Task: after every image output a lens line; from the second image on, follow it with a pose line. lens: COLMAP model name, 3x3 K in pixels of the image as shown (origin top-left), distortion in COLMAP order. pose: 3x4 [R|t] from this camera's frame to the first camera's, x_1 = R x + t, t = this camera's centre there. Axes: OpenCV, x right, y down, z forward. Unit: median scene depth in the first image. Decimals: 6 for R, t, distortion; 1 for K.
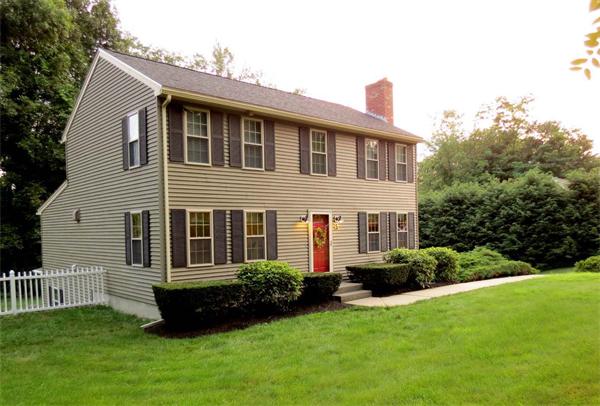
lens RADIAL K [[473.2, 0, 299.1], [0, 473.2, 200.2], [0, 0, 1]] dist [0.200189, -0.001349]
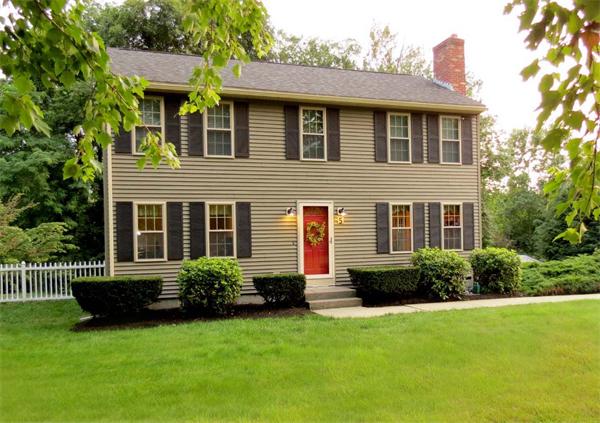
lens RADIAL K [[414.3, 0, 300.2], [0, 414.3, 214.4], [0, 0, 1]] dist [0.098795, 0.007948]
pose [[0.903111, 0.001221, -0.429406, 0.331326], [0.019196, 0.998881, 0.043212, 0.010936], [0.428978, -0.047268, 0.902077, 0.291701]]
